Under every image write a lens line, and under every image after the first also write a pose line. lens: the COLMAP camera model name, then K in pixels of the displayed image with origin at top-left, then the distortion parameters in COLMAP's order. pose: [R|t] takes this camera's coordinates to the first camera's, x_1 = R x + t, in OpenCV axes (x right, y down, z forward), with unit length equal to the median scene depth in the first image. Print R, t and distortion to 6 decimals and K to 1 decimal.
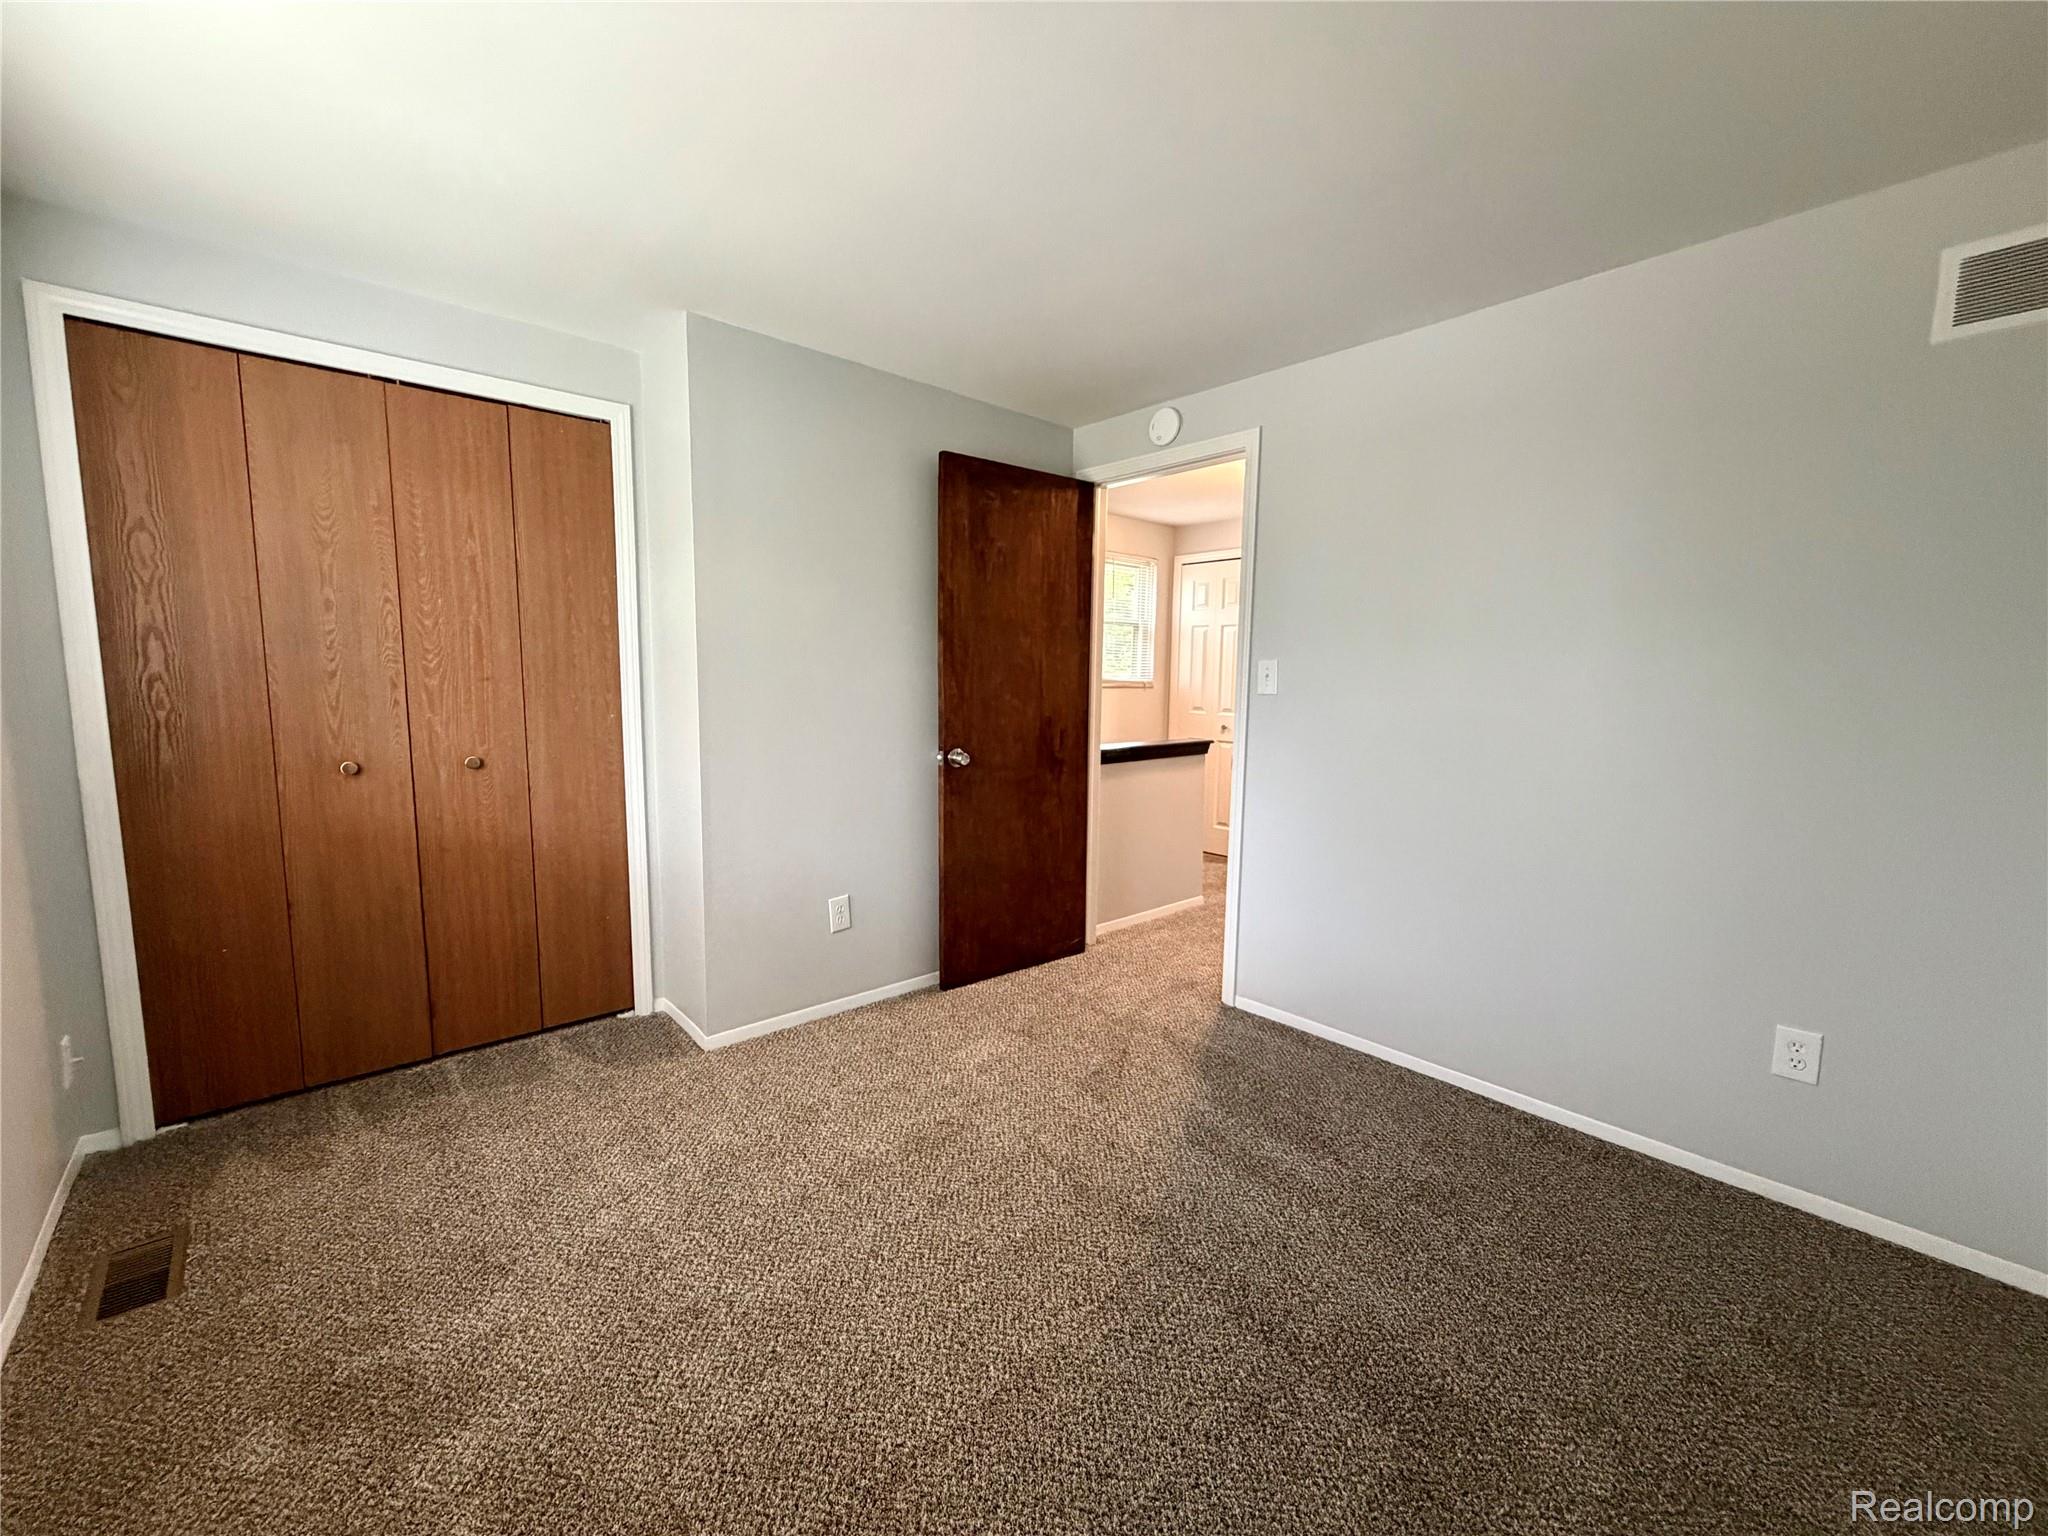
lens RADIAL K [[812.1, 0, 1024.0], [0, 812.1, 768.0], [0, 0, 1]] dist [0.001023, 0.000120]
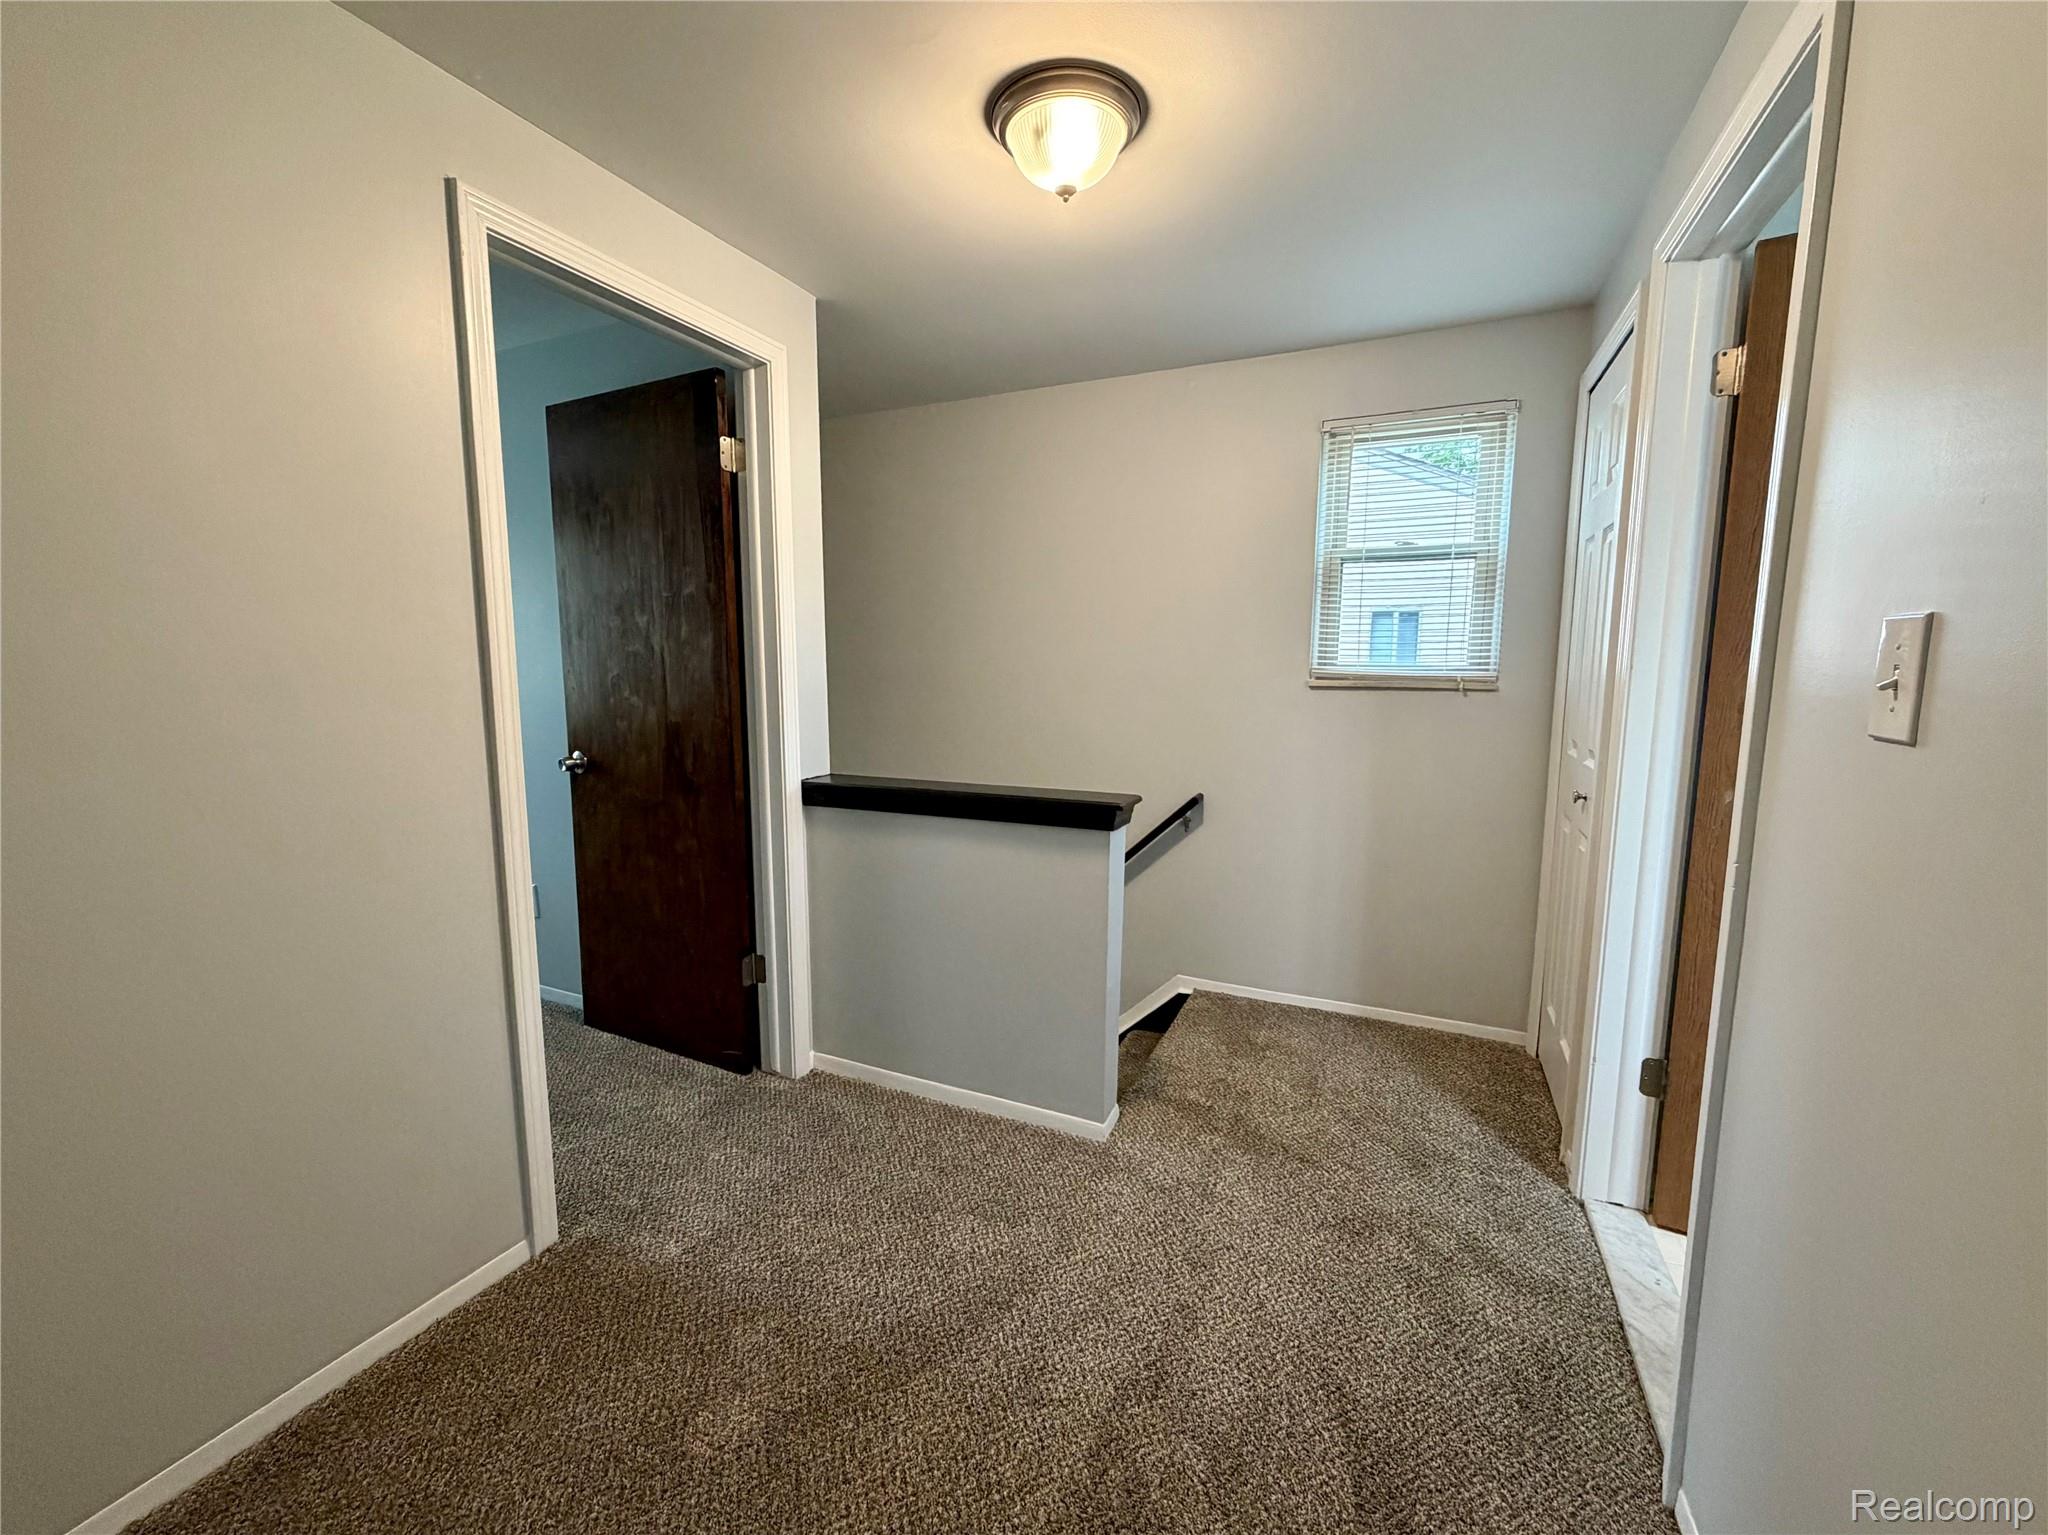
lens RADIAL K [[812.1, 0, 1024.0], [0, 812.1, 767.5], [0, 0, 1]] dist [0.001023, 0.000120]
pose [[0.381754, 0.100342, -0.918801, 0.808964], [-0.101674, 0.992615, 0.066159, -0.101500], [0.918654, 0.068162, 0.389137, 1.001345]]
